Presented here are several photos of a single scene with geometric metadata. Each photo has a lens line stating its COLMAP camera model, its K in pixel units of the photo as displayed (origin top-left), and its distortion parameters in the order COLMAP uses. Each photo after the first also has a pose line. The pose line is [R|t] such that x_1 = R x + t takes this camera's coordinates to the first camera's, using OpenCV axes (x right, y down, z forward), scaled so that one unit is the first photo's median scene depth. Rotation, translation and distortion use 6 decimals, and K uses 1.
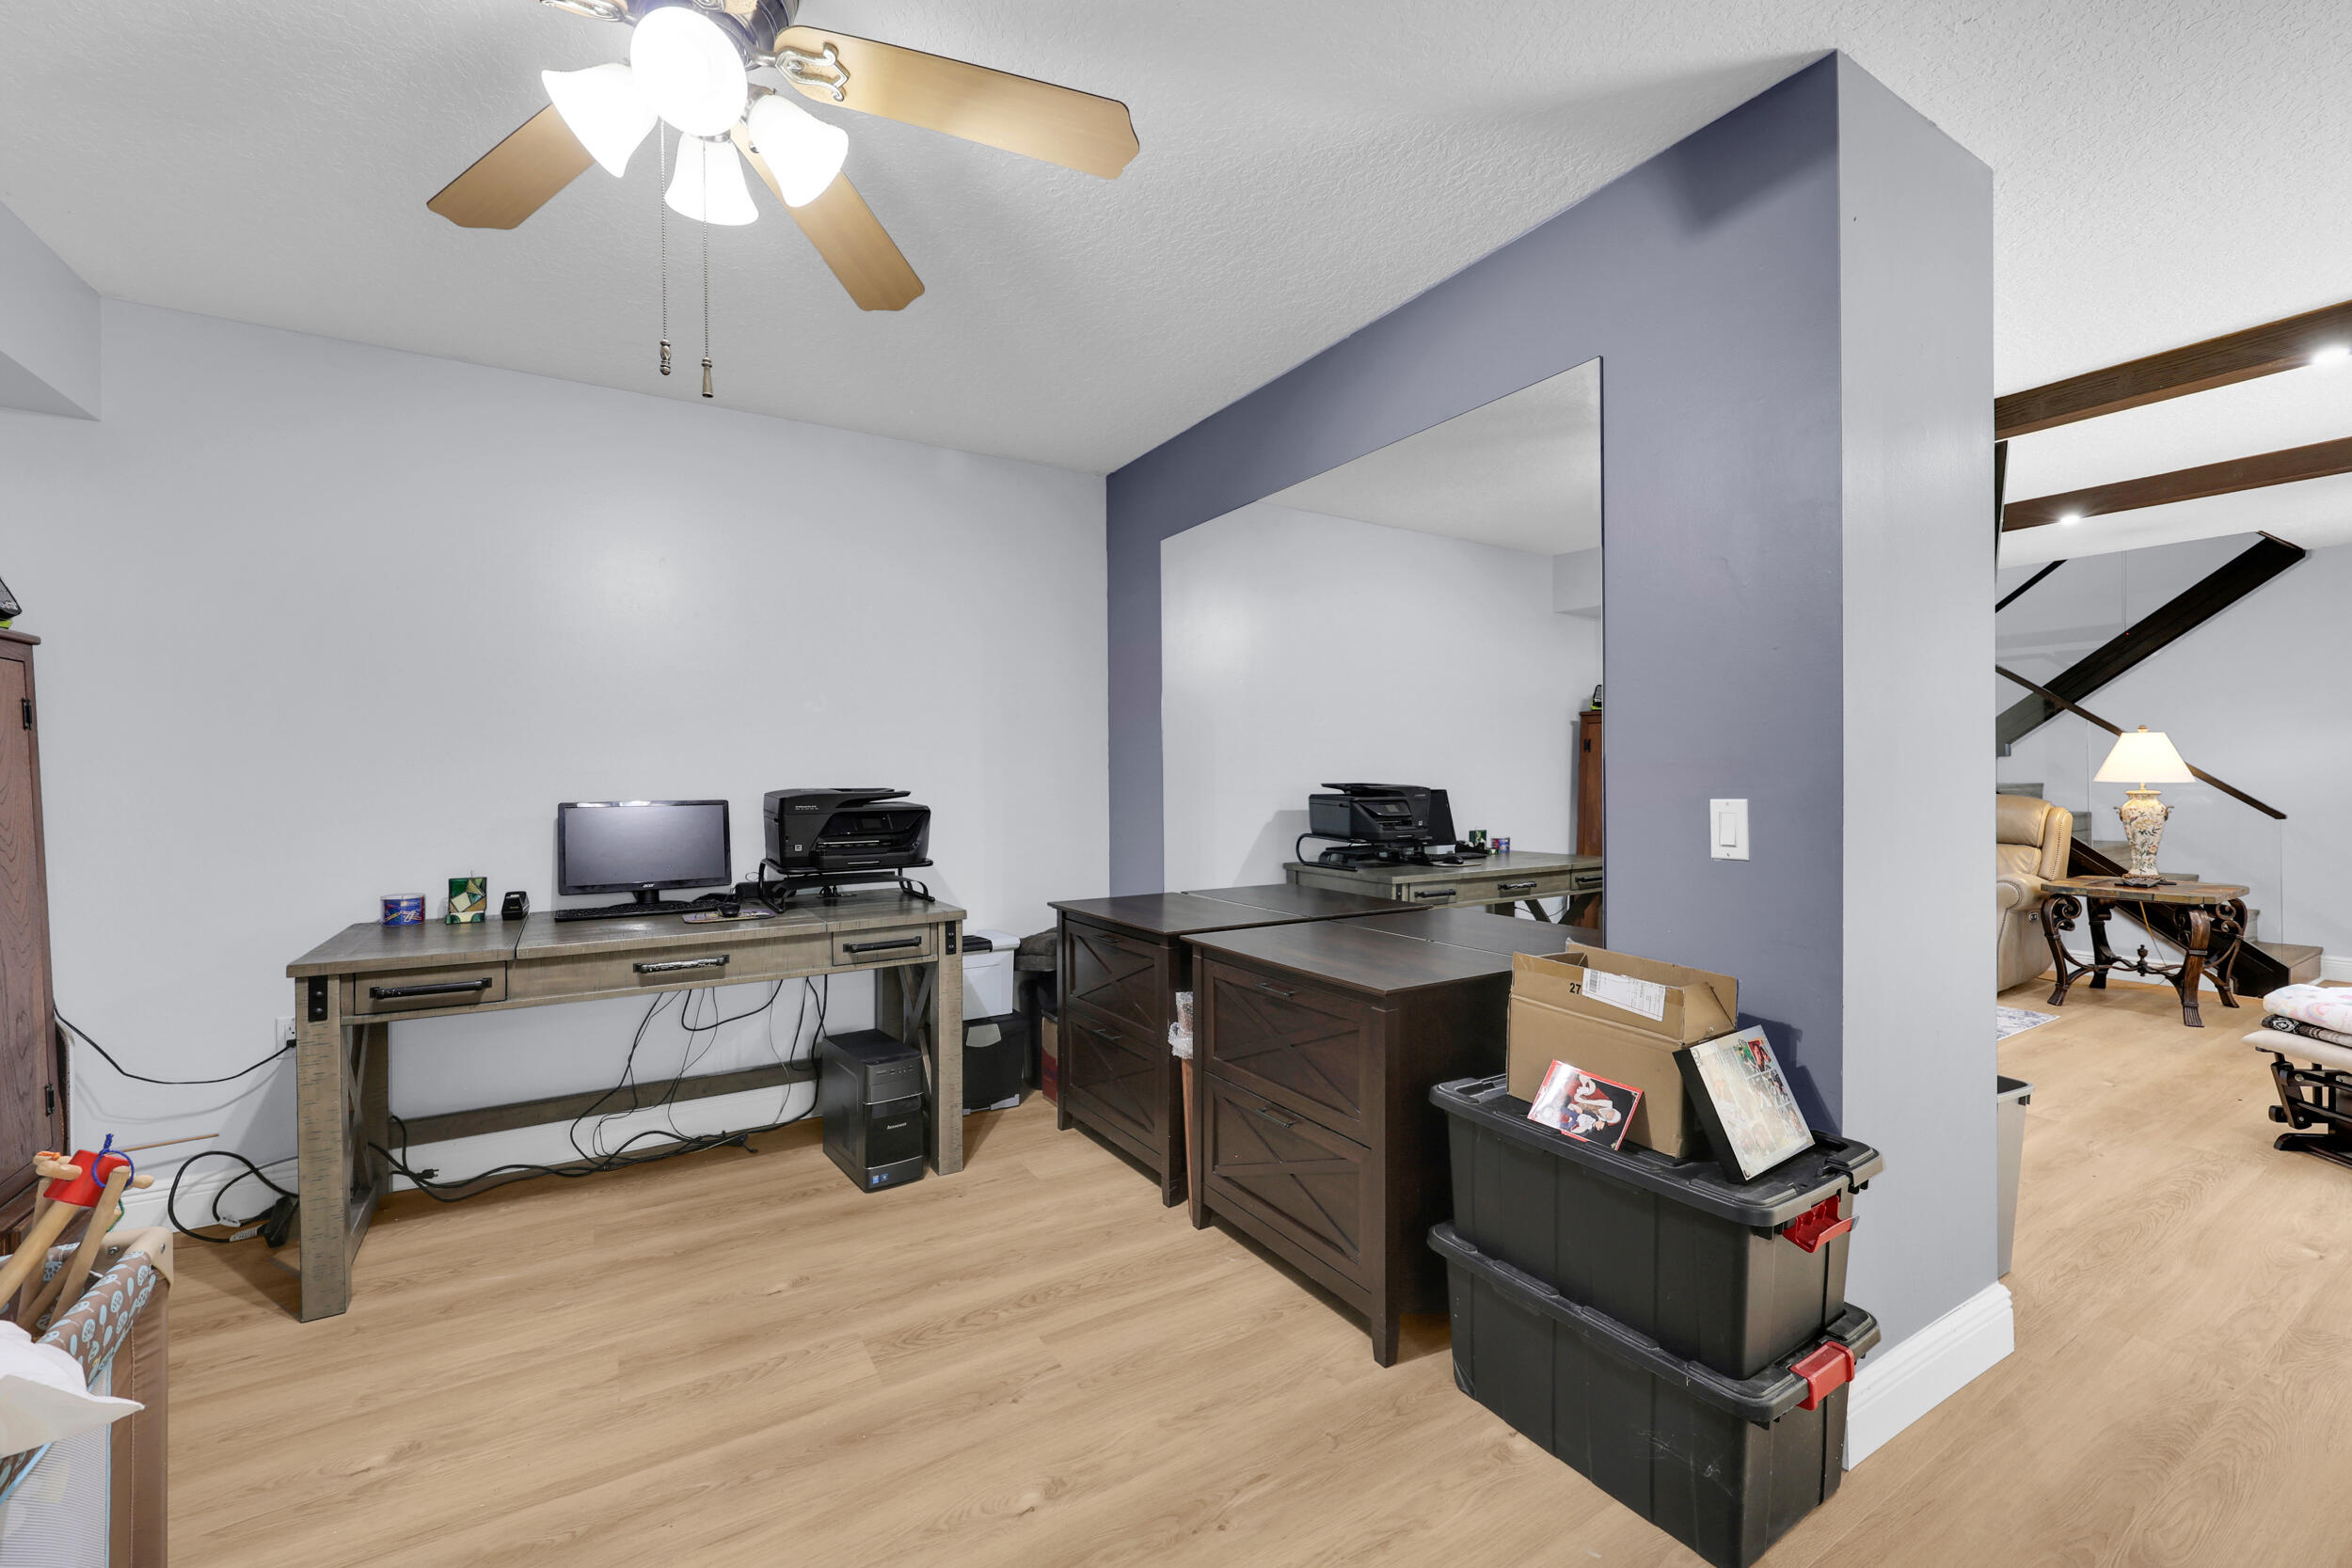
lens RADIAL K [[951.7, 0, 1171.1], [0, 951.7, 780.5], [0, 0, 1]] dist [-0.000160, 0.000739]
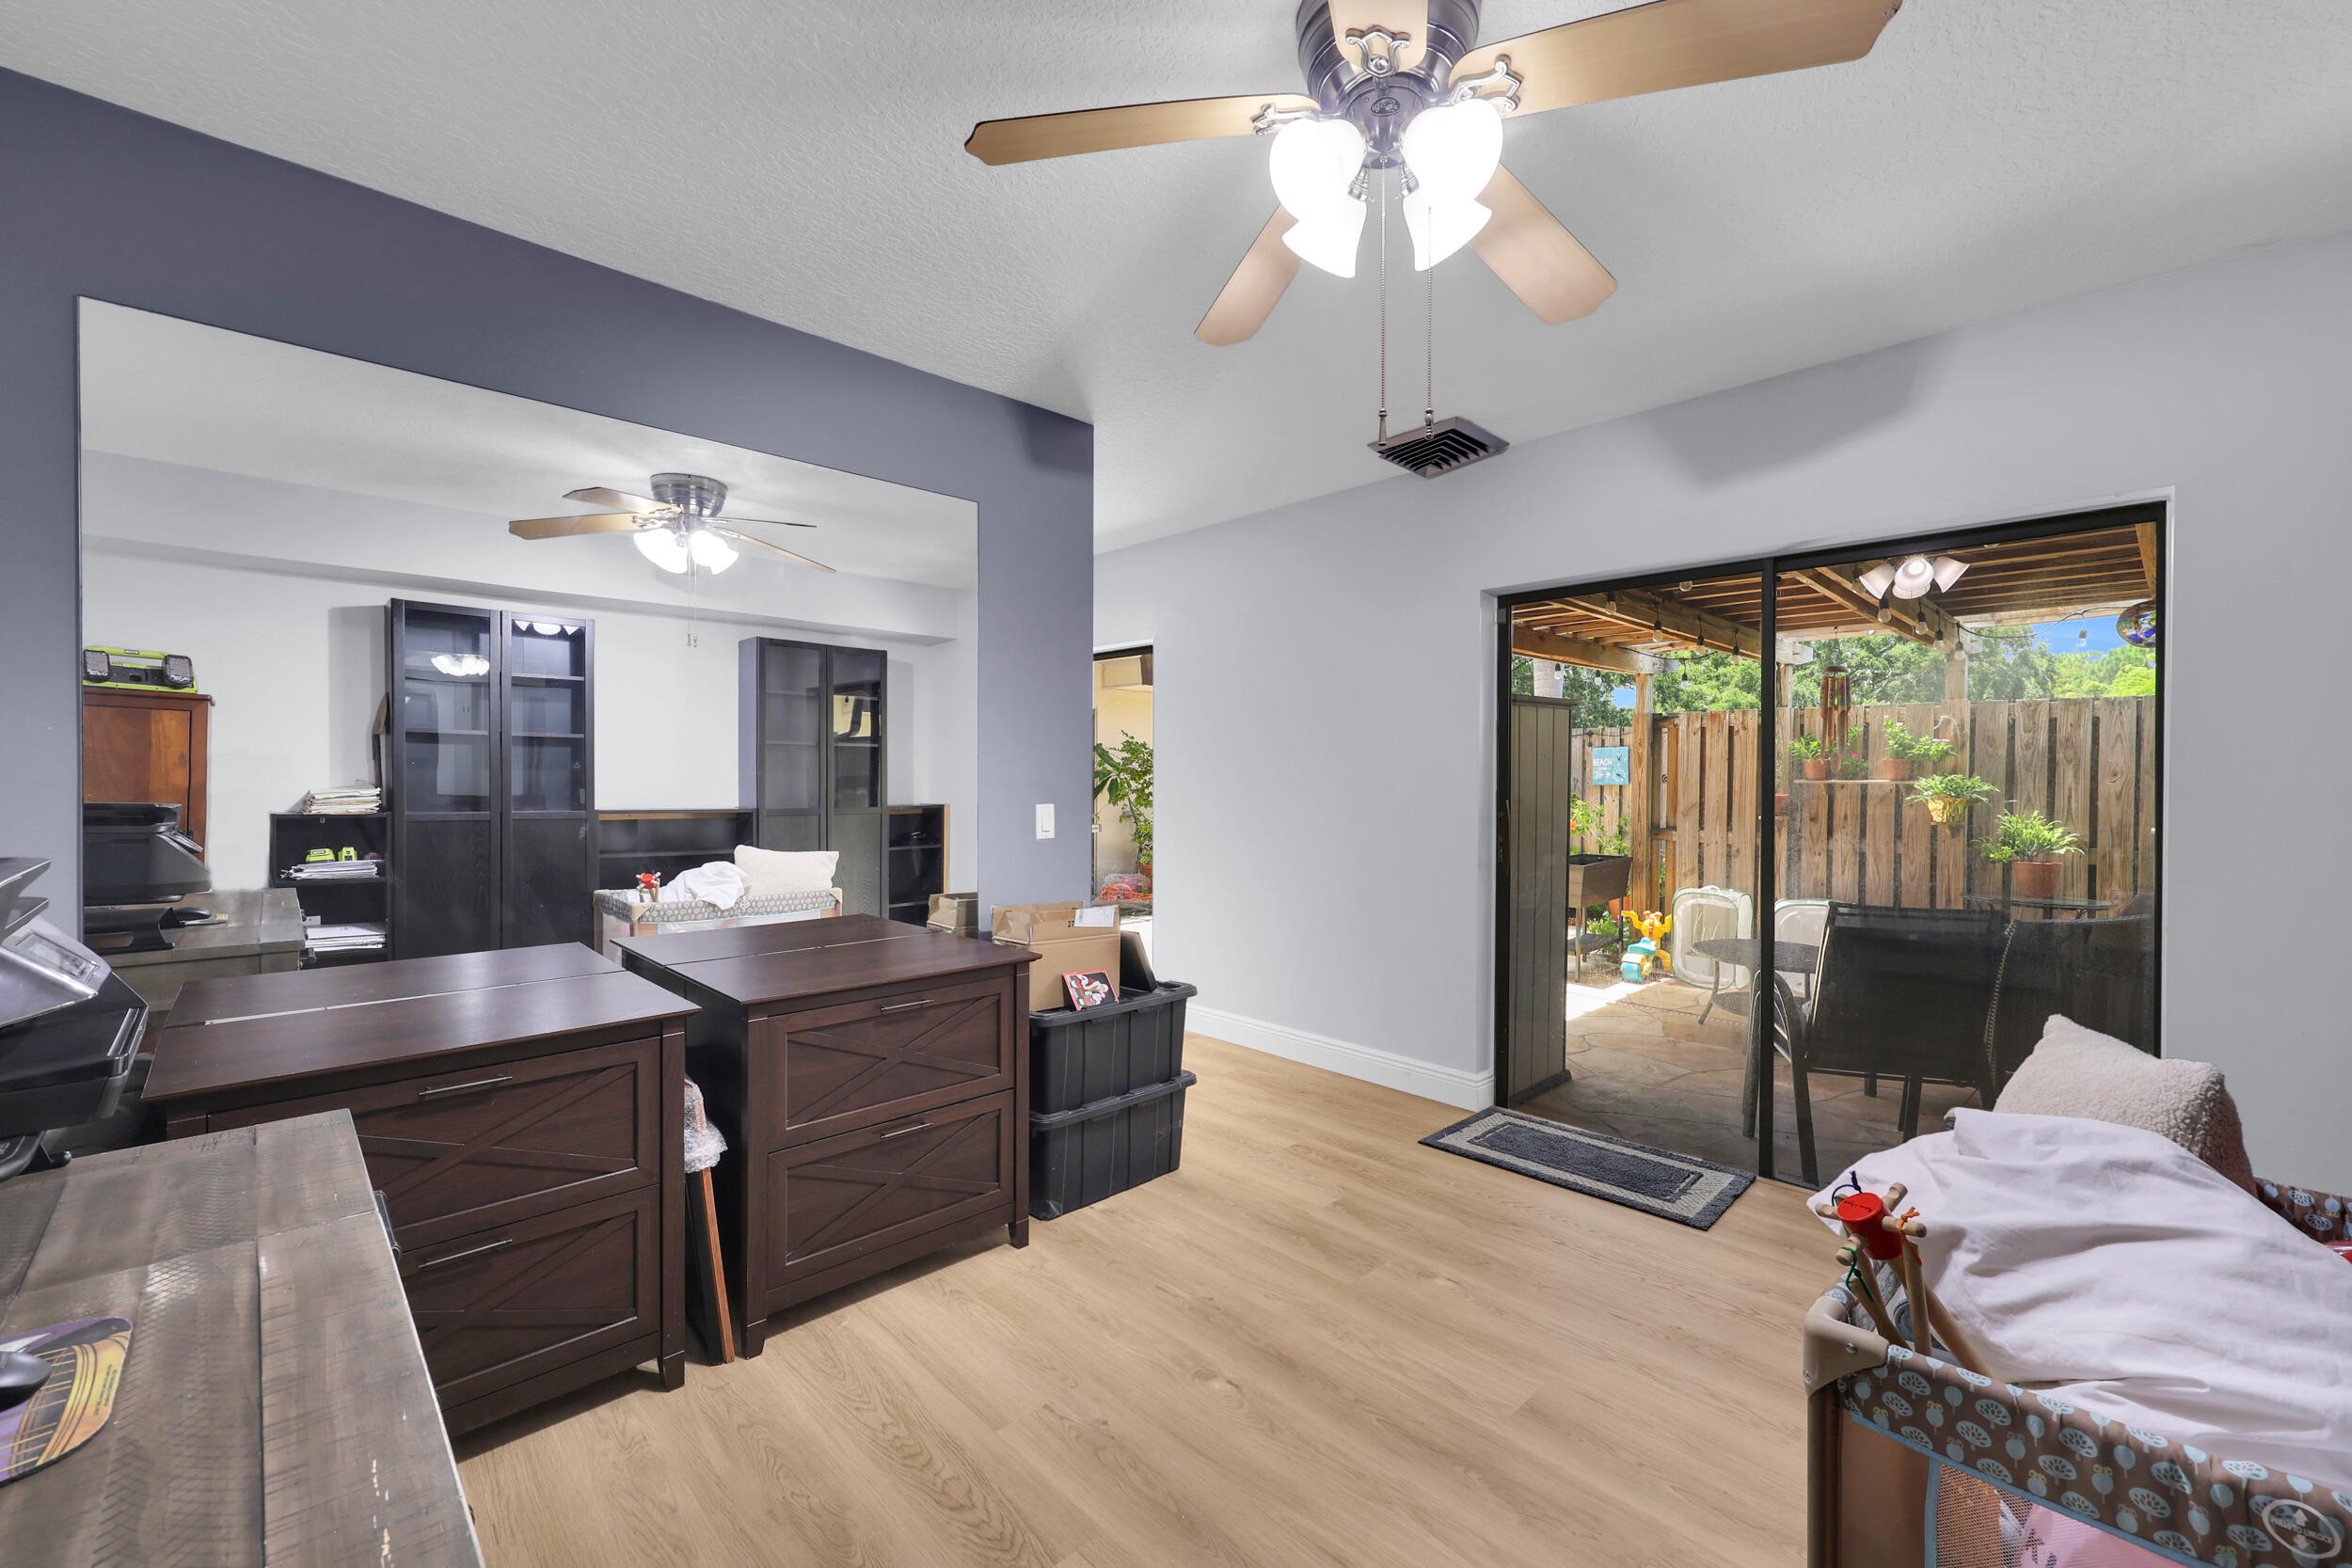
lens RADIAL K [[951.7, 0, 1179.3], [0, 951.7, 790.4], [0, 0, 1]] dist [-0.000160, 0.000739]
pose [[-0.214378, -0.010150, 0.976698, -0.839974], [0.006572, 0.999908, 0.011834, -0.017675], [-0.976729, 0.008956, -0.214291, 0.824650]]
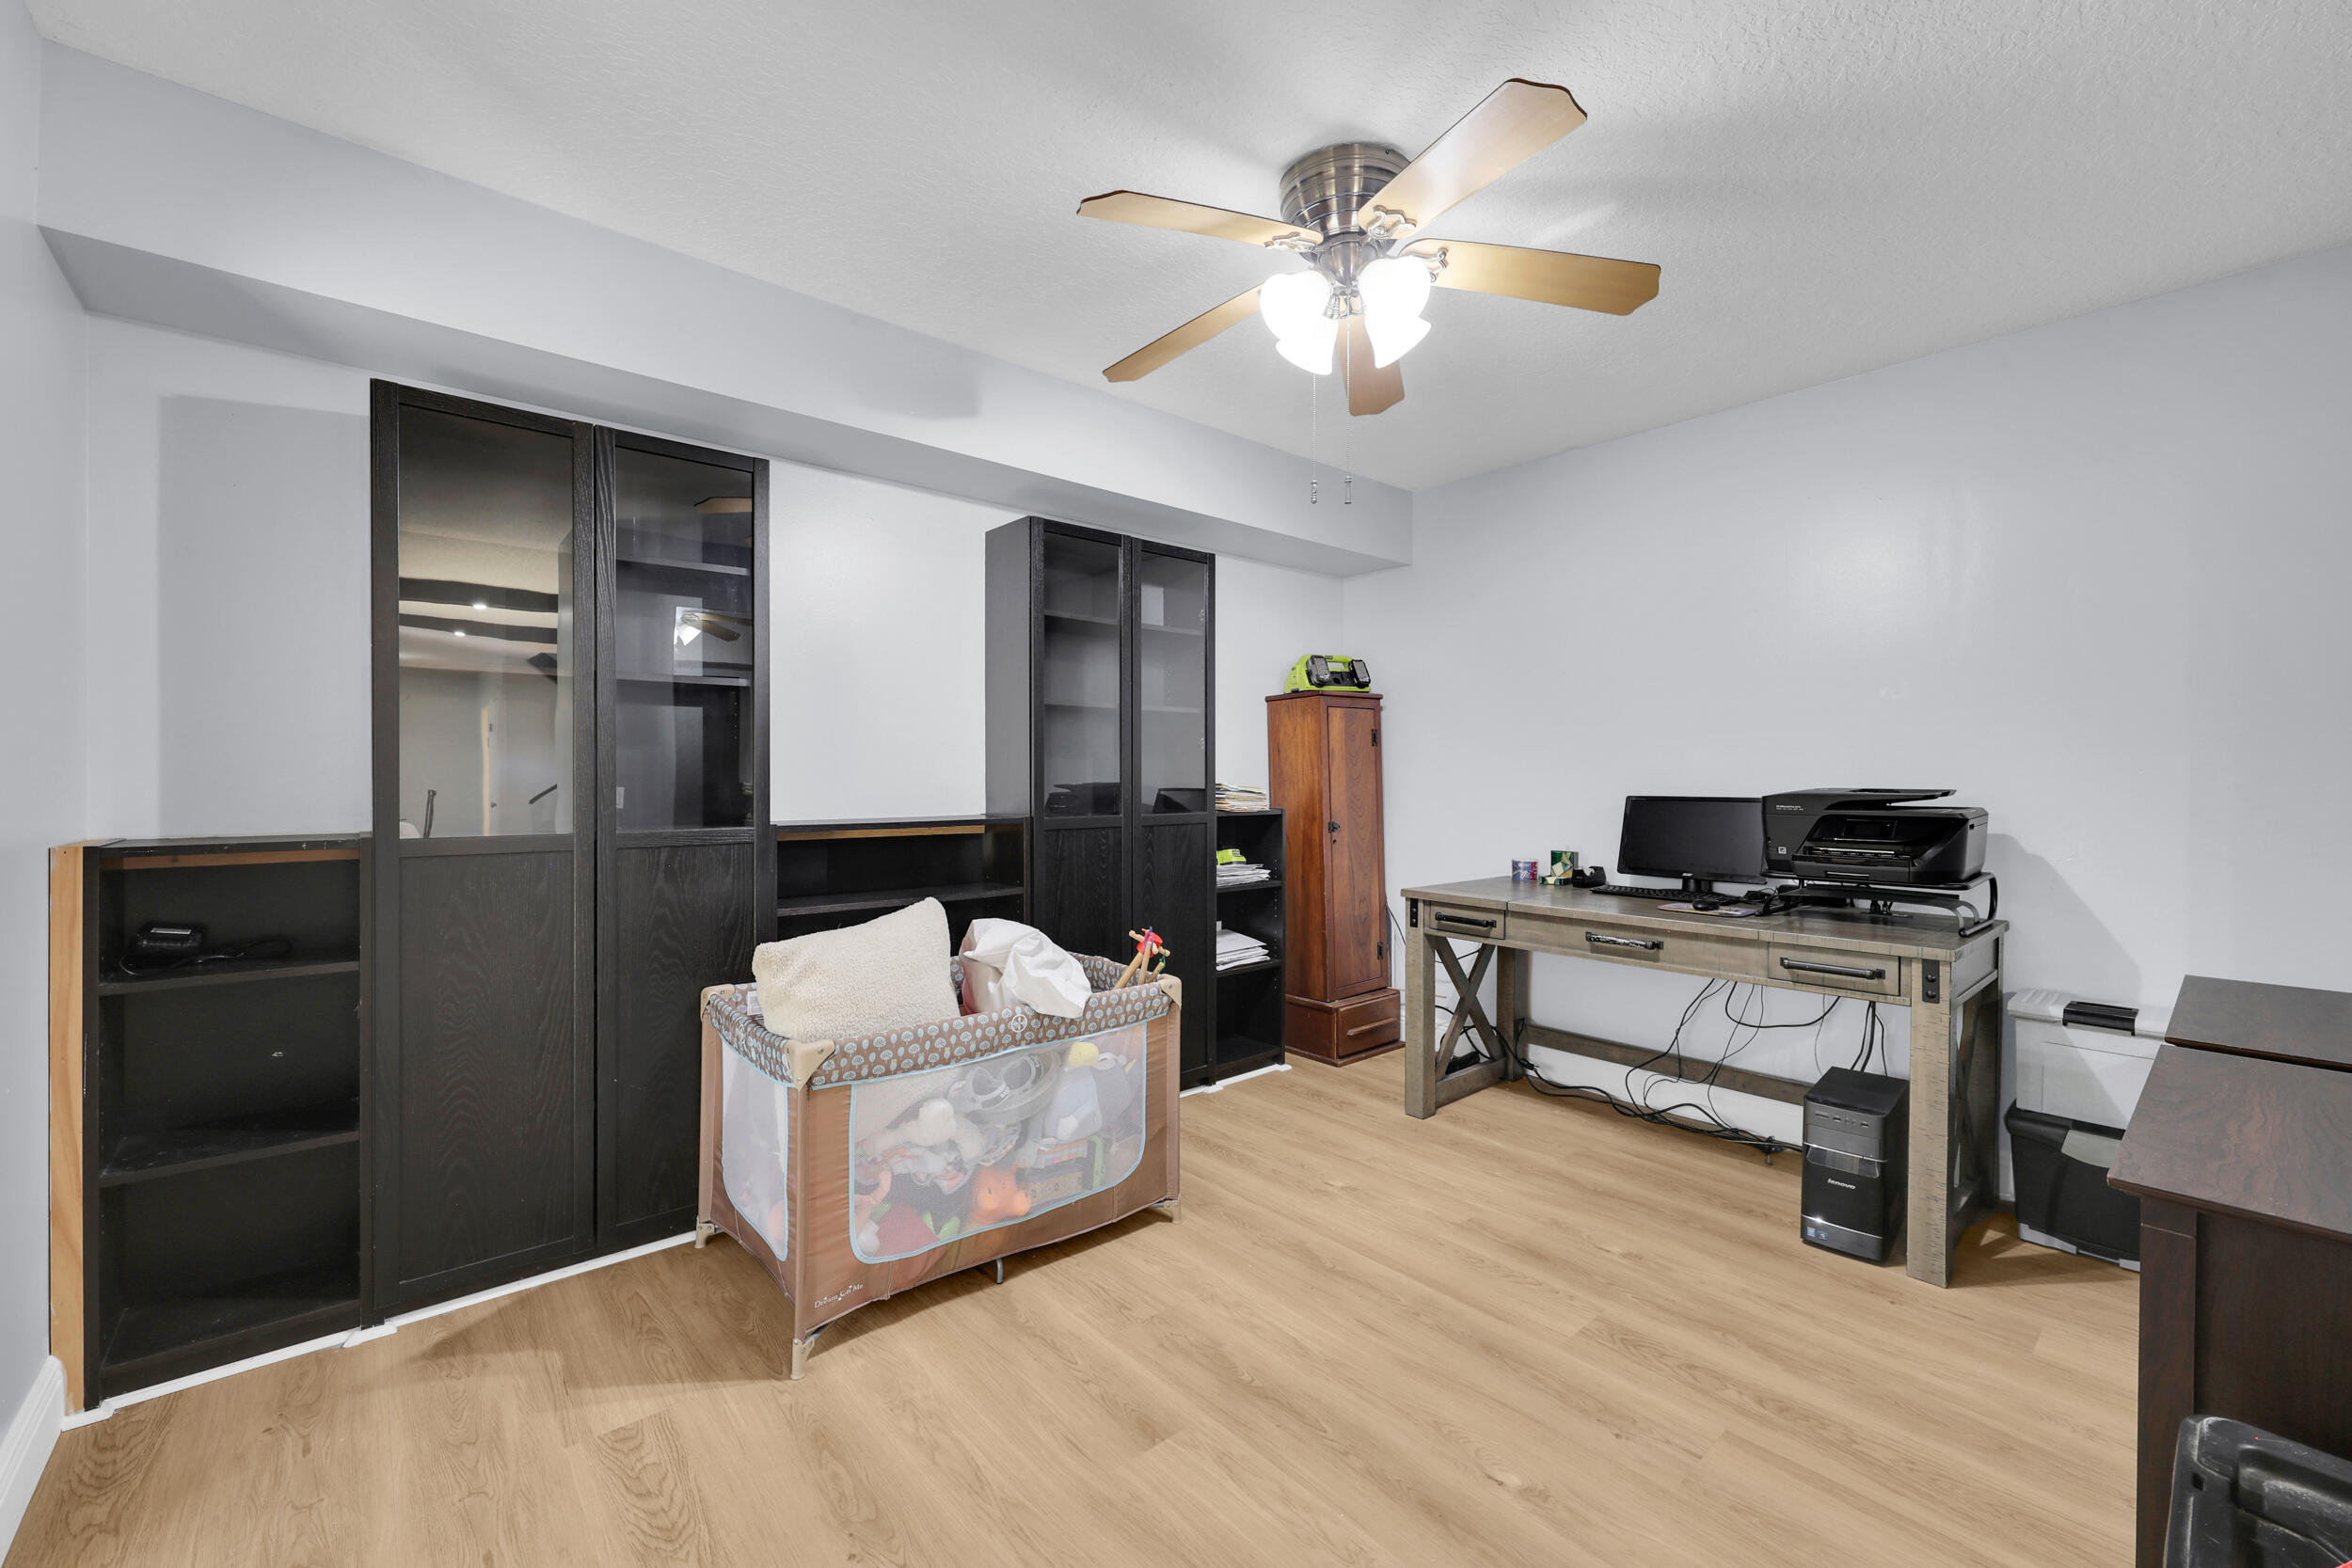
lens RADIAL K [[951.7, 0, 1171.9], [0, 951.7, 780.9], [0, 0, 1]] dist [-0.000160, 0.000739]
pose [[0.159789, 0.011601, -0.987083, 0.501586], [-0.008913, 0.999907, 0.010309, -0.001825], [0.987111, 0.007151, 0.159877, 0.297811]]
